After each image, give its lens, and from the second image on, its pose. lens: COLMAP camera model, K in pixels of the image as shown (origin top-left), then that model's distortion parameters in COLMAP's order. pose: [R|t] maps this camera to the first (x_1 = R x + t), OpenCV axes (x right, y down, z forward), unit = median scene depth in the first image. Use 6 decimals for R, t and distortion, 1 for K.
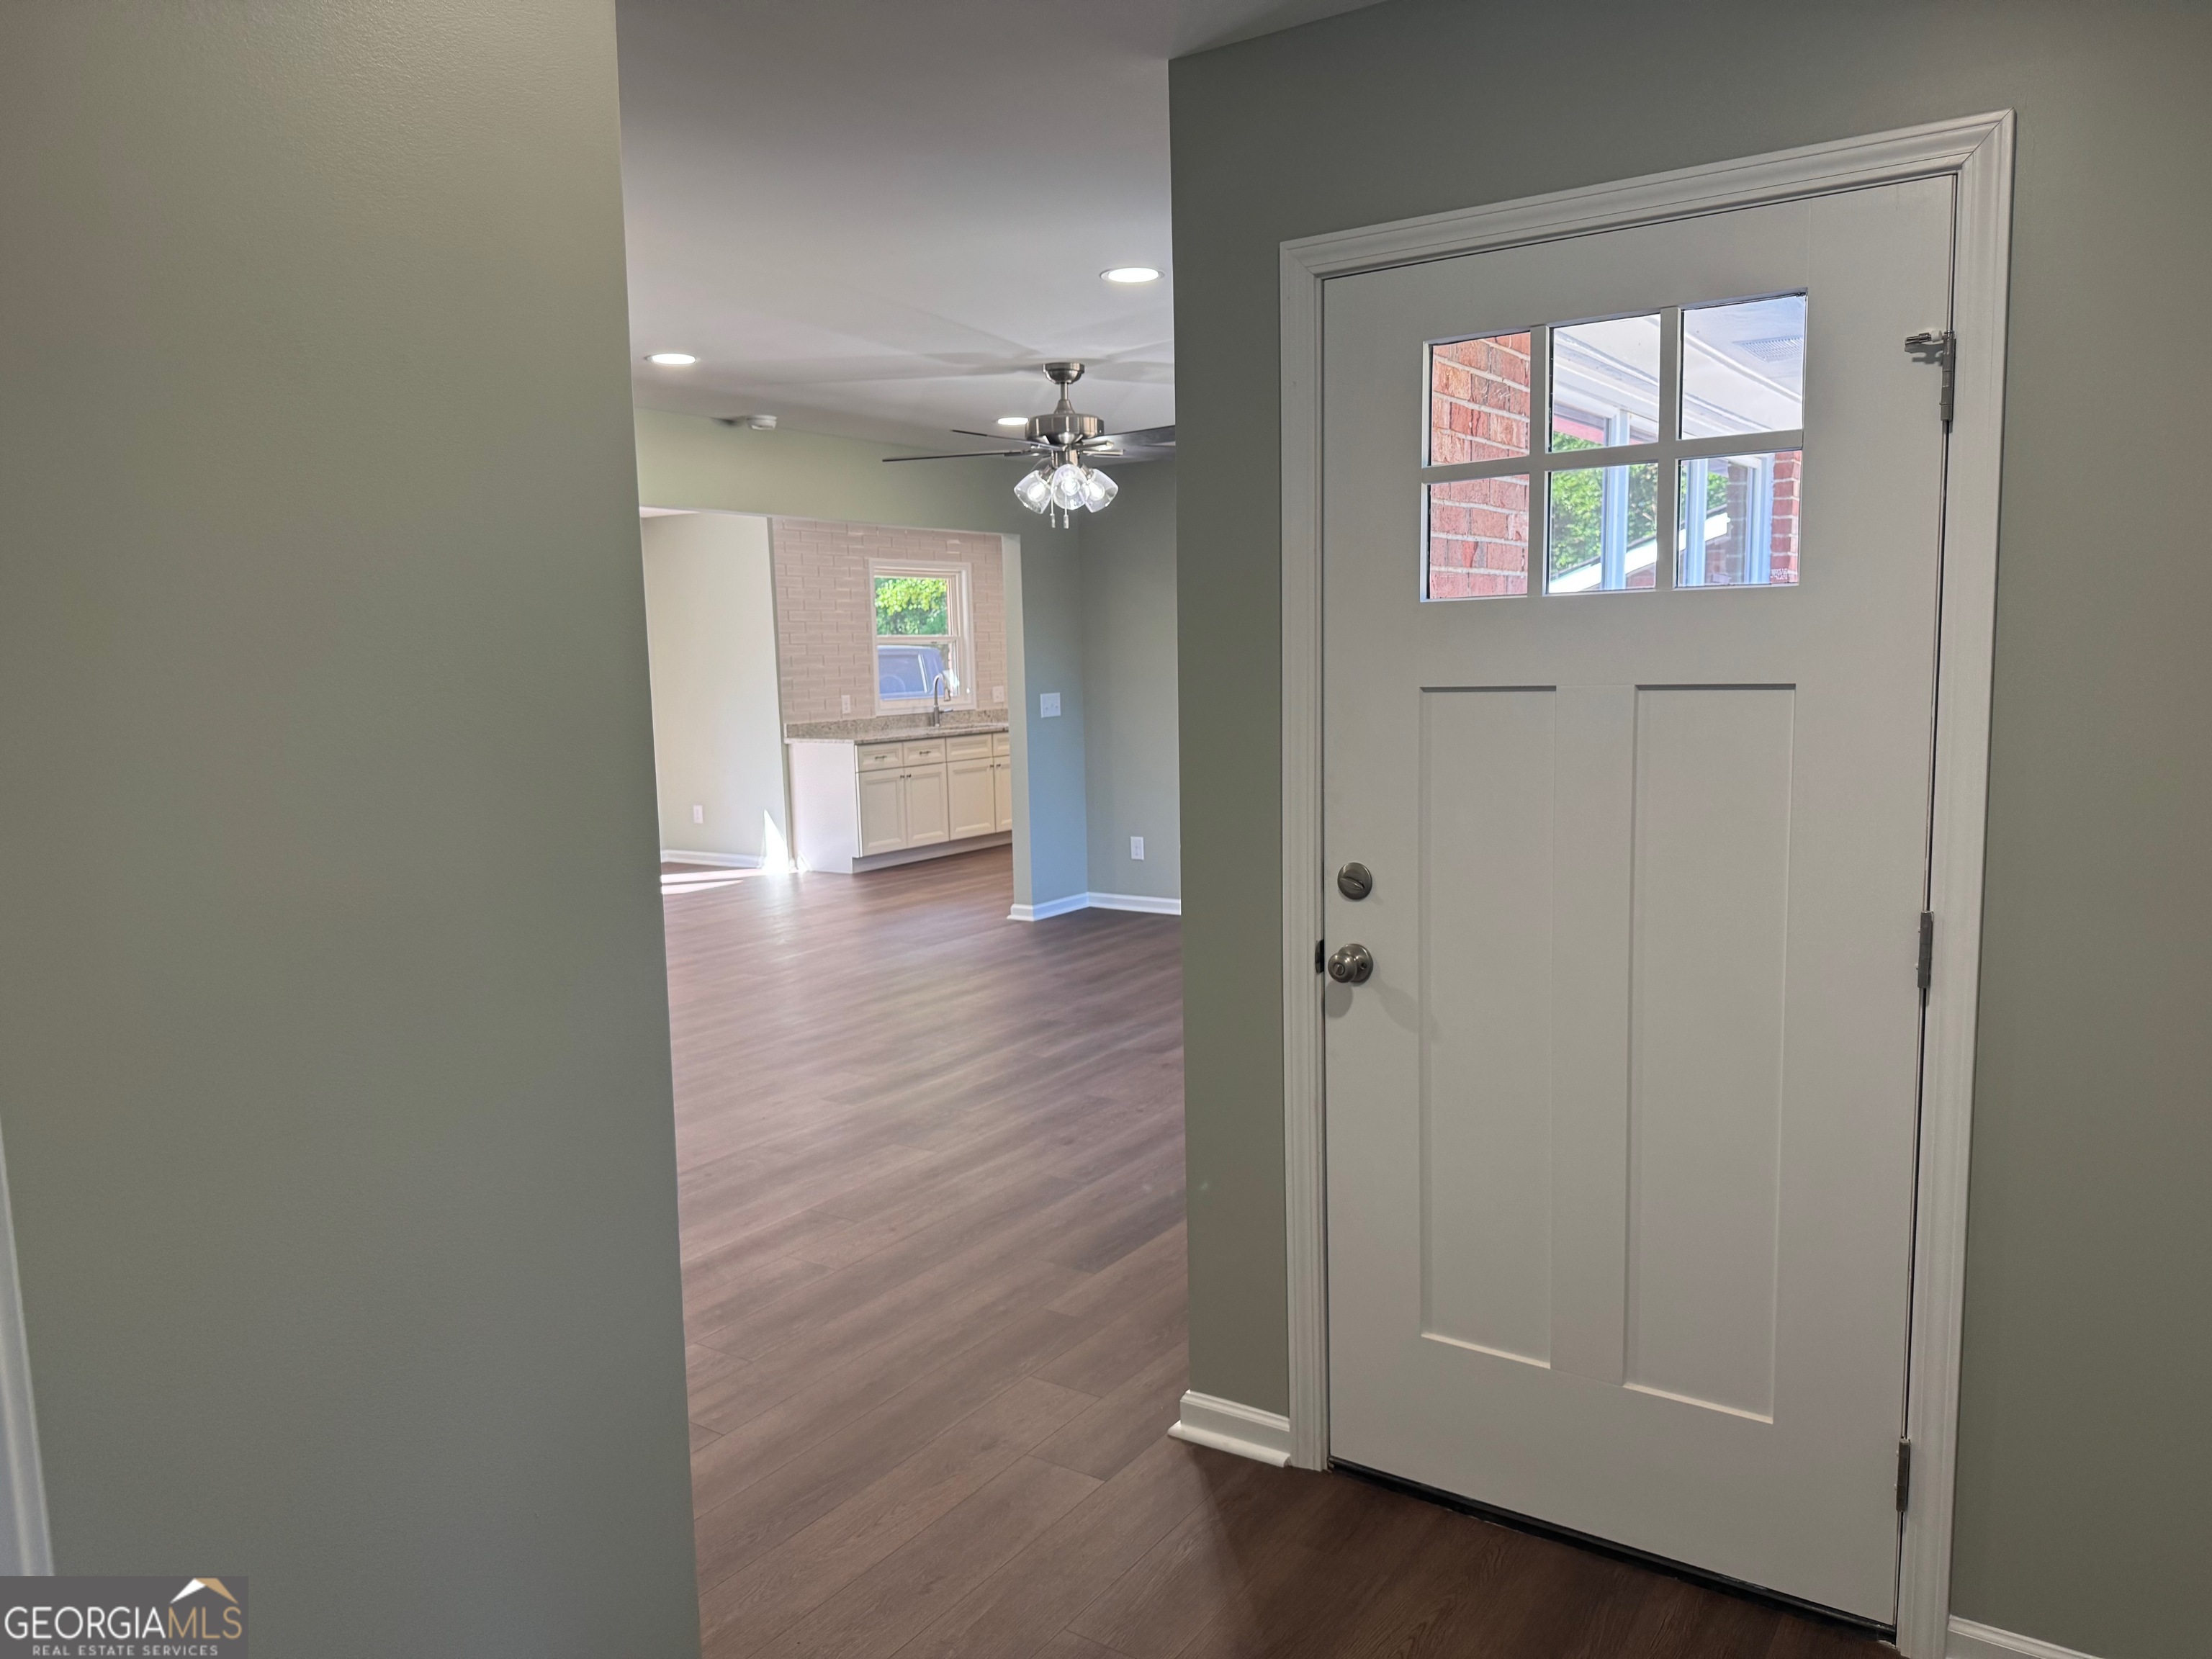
lens RADIAL K [[1554.8, 0, 1143.6], [0, 1554.8, 848.0], [0, 0, 1]] dist [0.123406, 0.000158]
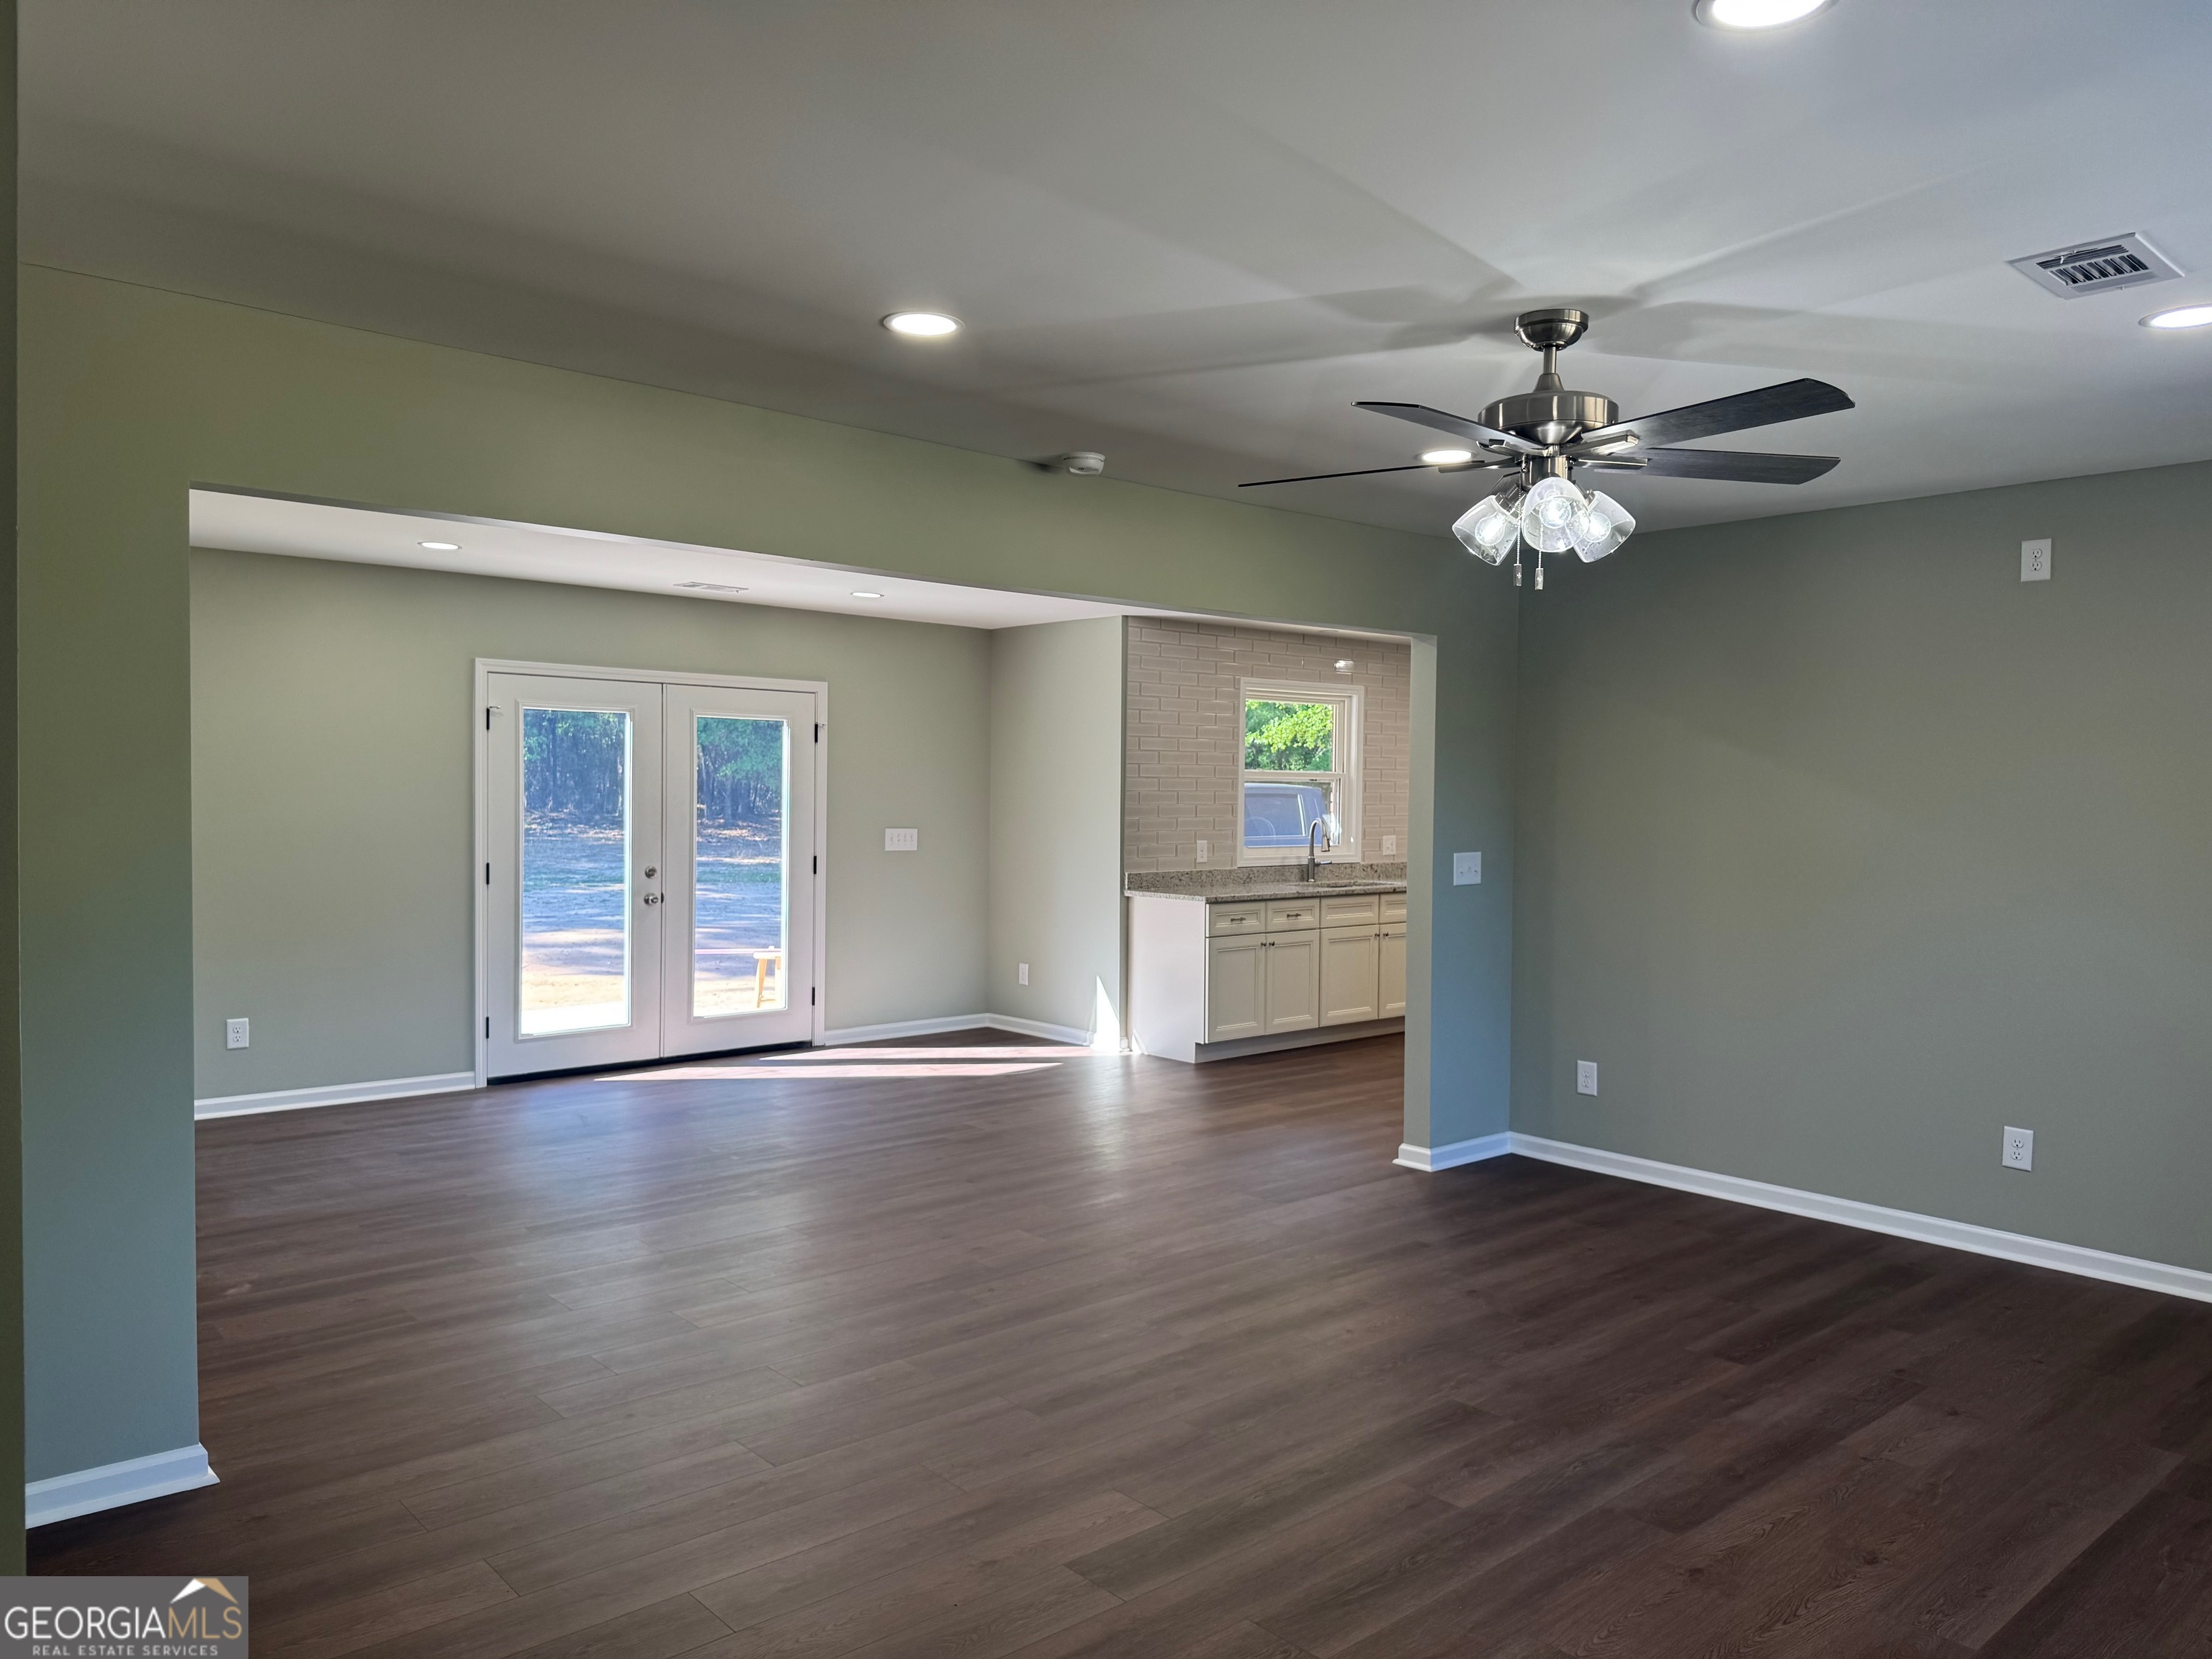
lens RADIAL K [[1535.4, 0, 1106.0], [0, 1535.4, 829.5], [0, 0, 1]] dist [0.119797, -0.202662]
pose [[0.963295, 0.039042, -0.265591, -0.027237], [-0.065528, 0.993637, -0.091604, -0.028408], [0.260325, 0.105645, 0.959724, 0.230051]]
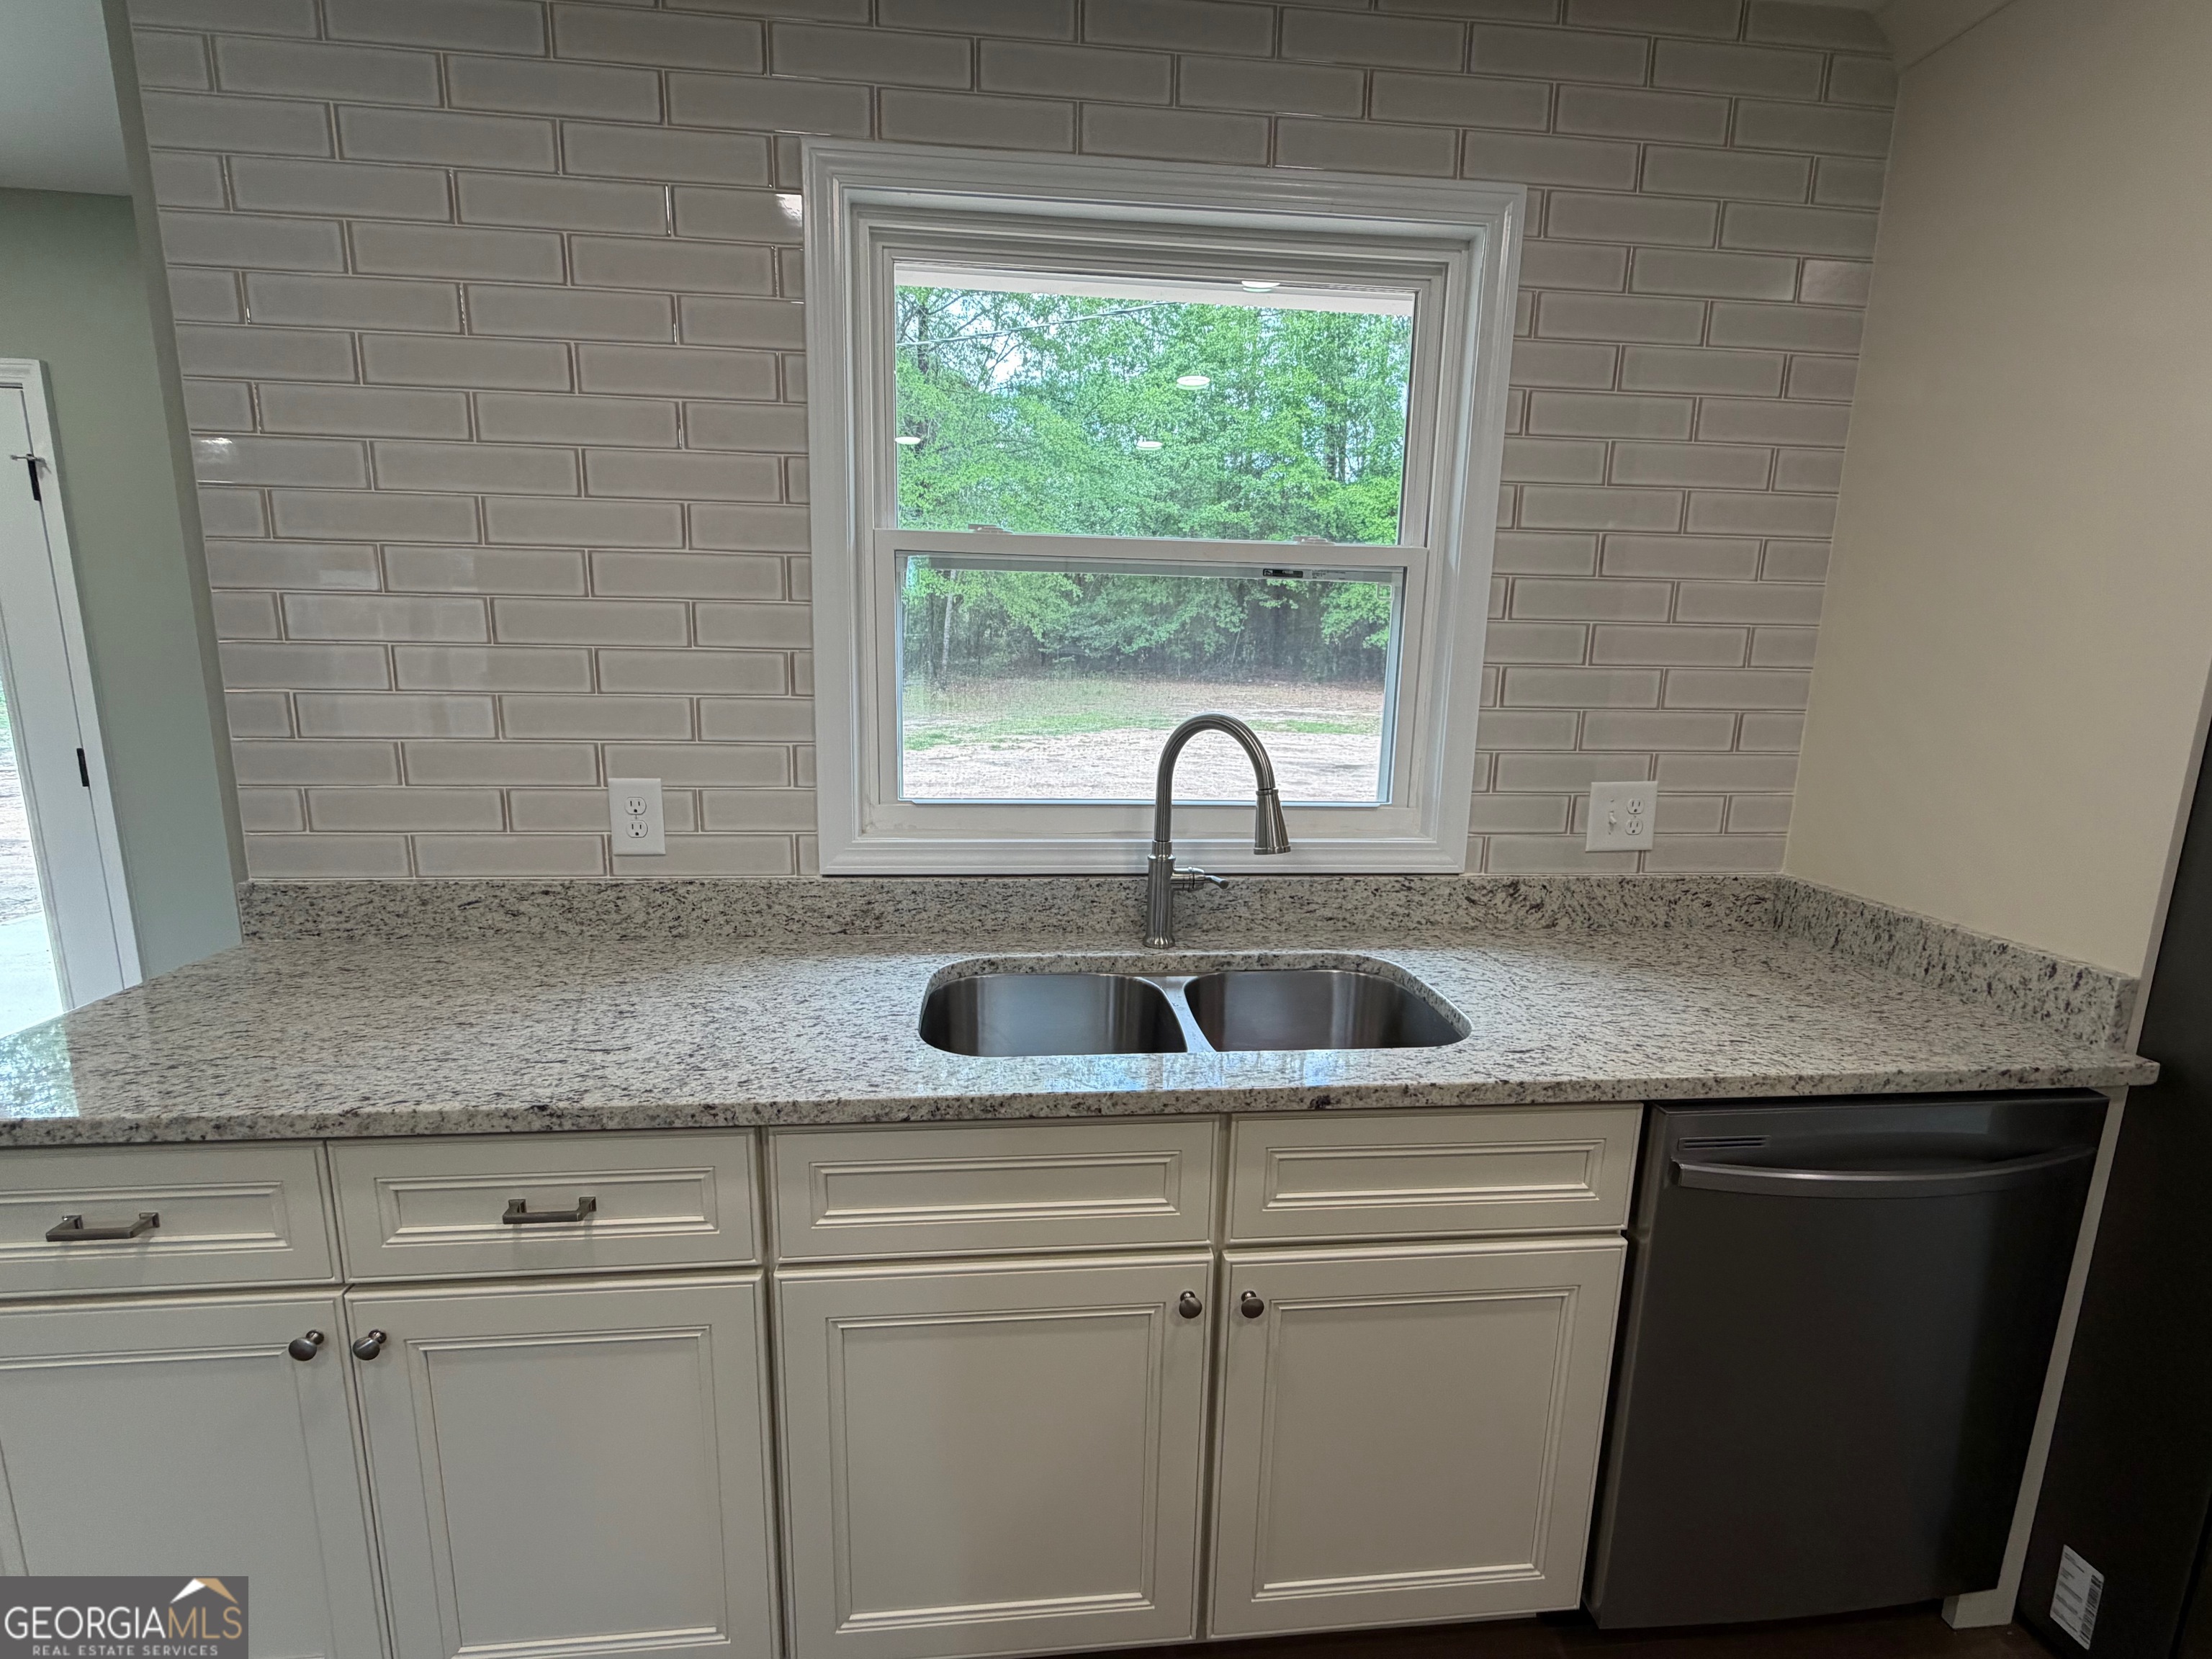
lens RADIAL K [[985.2, 0, 1106.0], [0, 985.2, 829.5], [0, 0, 1]] dist [0.001753, 0.000052]
pose [[0.622795, 0.174864, -0.762593, -0.037569], [-0.134120, 0.984137, 0.116131, -0.126780], [0.770803, 0.029953, 0.636369, 1.048380]]
